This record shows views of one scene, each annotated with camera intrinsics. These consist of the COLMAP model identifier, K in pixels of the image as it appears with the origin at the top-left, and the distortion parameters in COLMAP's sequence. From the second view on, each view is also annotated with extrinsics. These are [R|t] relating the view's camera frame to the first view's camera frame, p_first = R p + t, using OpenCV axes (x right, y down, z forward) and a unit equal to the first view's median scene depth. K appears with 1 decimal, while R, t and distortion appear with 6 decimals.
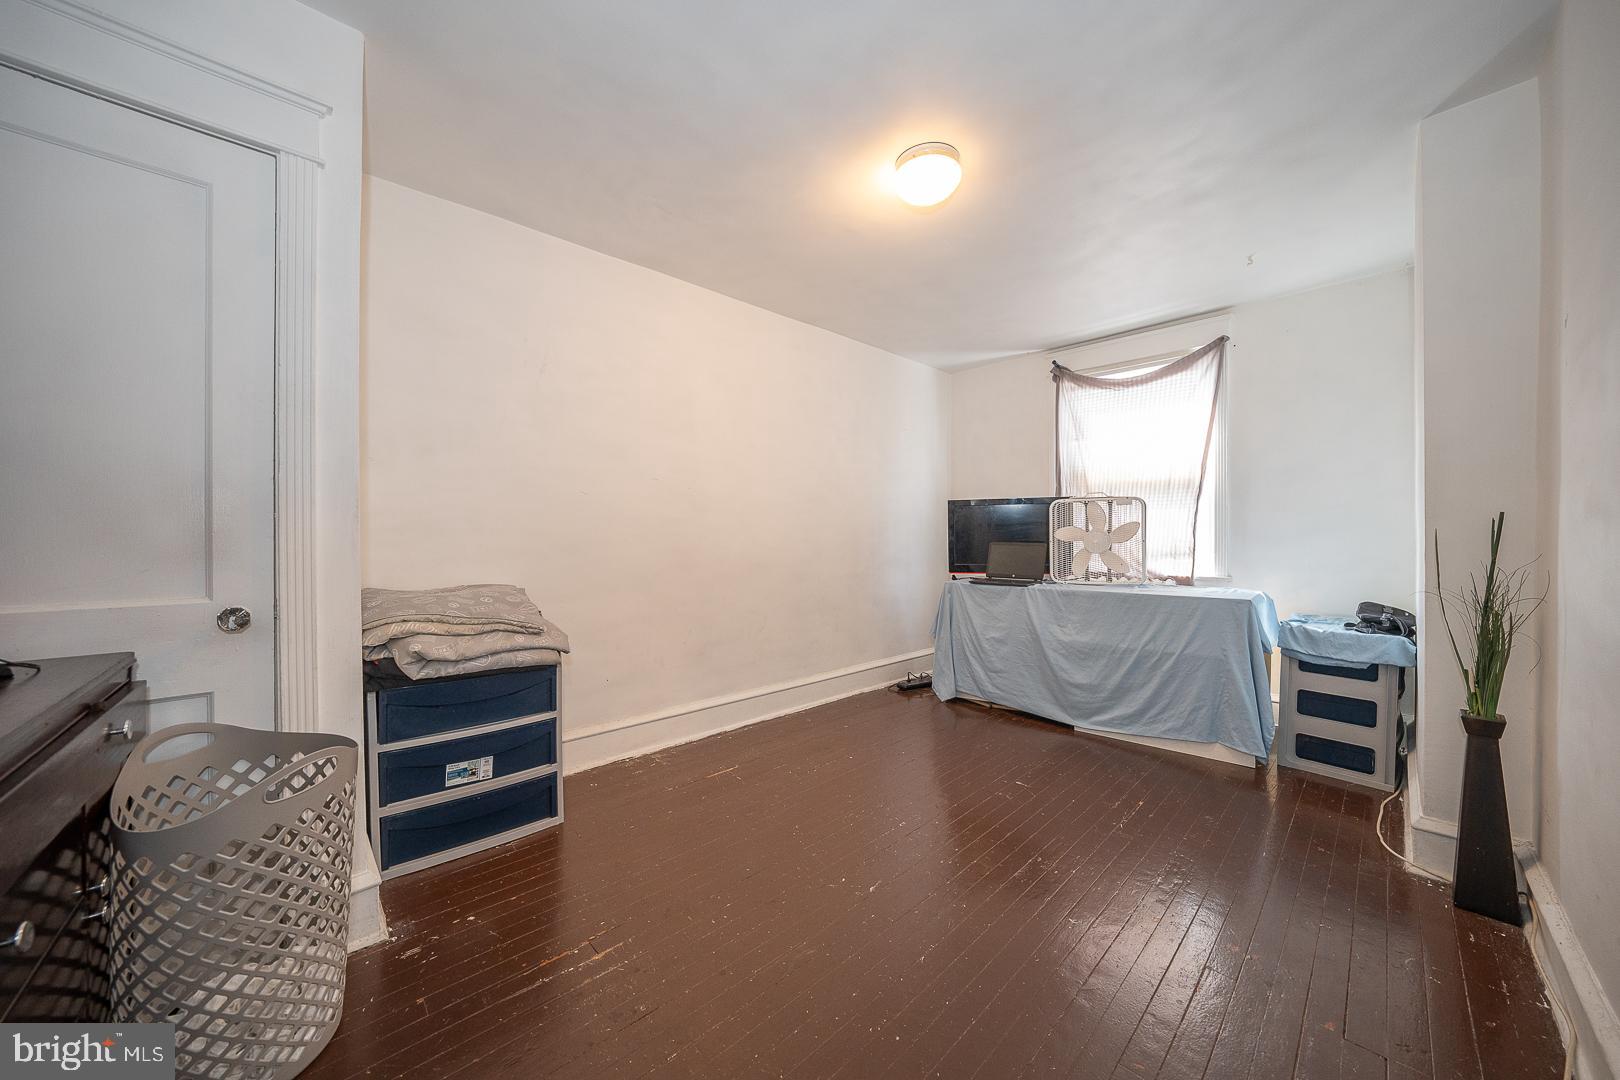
lens RADIAL K [[561.2, 0, 810.1], [0, 561.2, 537.0], [0, 0, 1]] dist [-0.029808, 0.006887]
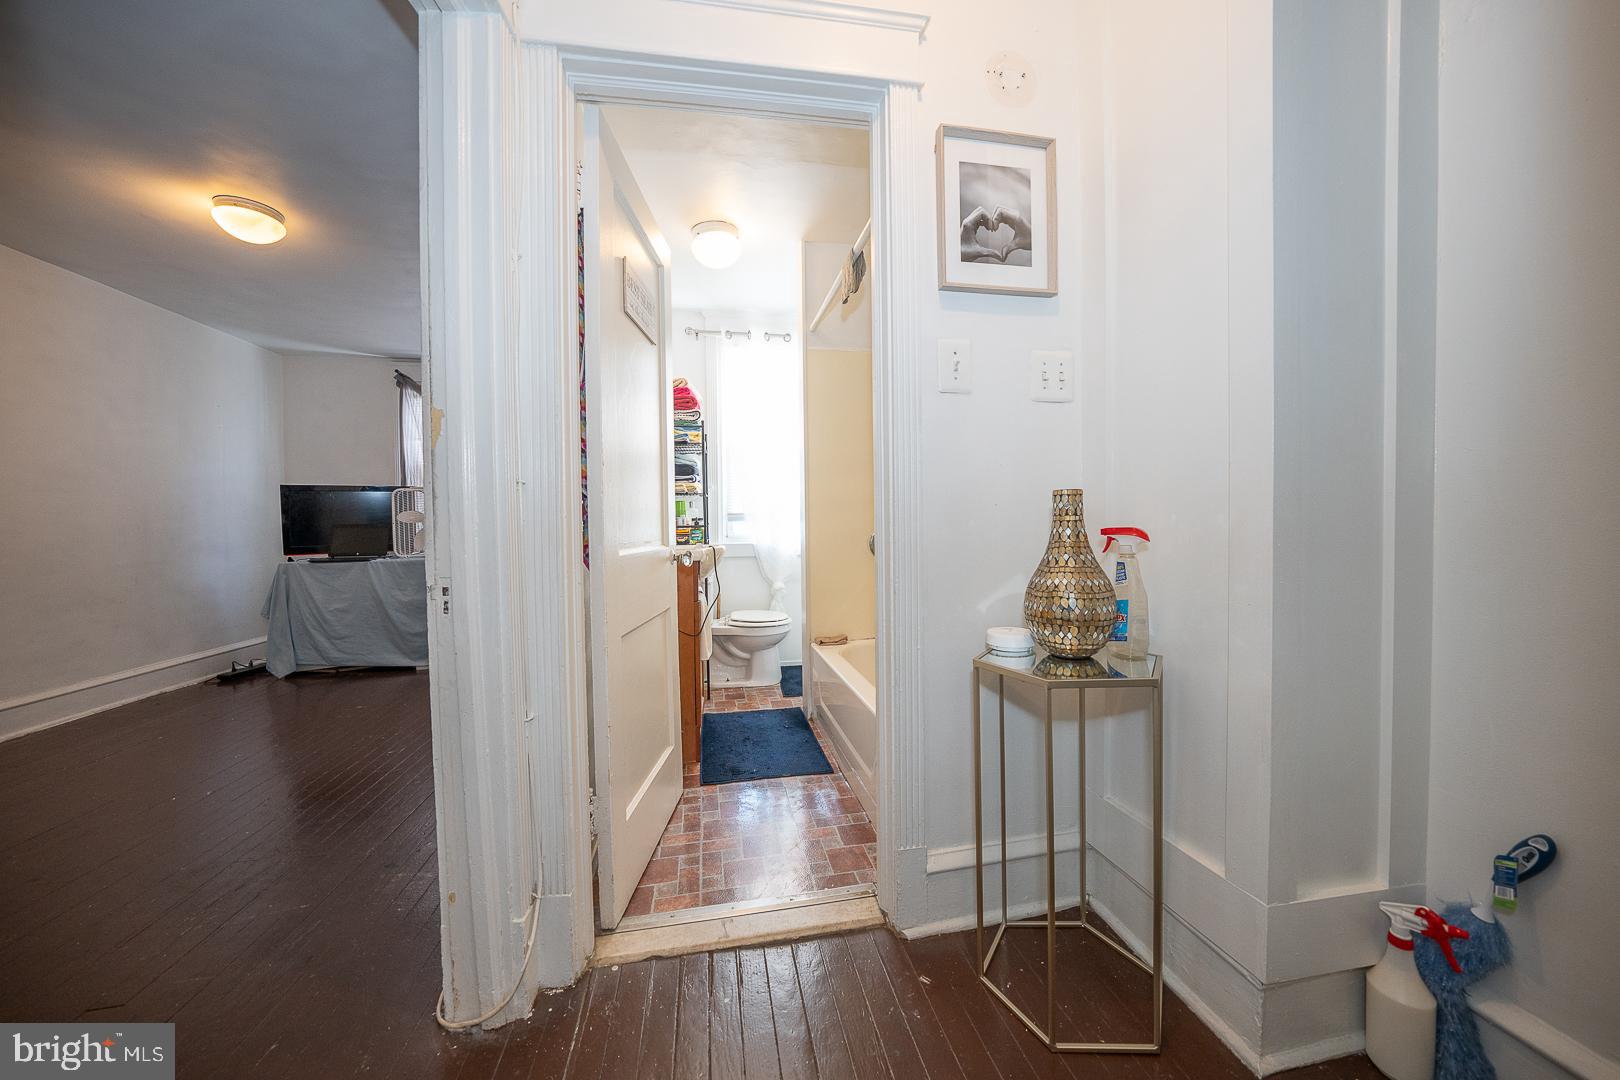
lens RADIAL K [[561.2, 0, 810.1], [0, 561.2, 537.0], [0, 0, 1]] dist [-0.029808, 0.006887]
pose [[0.540317, -0.026607, 0.841041, -0.080648], [0.014725, 0.999646, 0.022164, 0.023451], [-0.841332, 0.000409, 0.540518, -0.376265]]
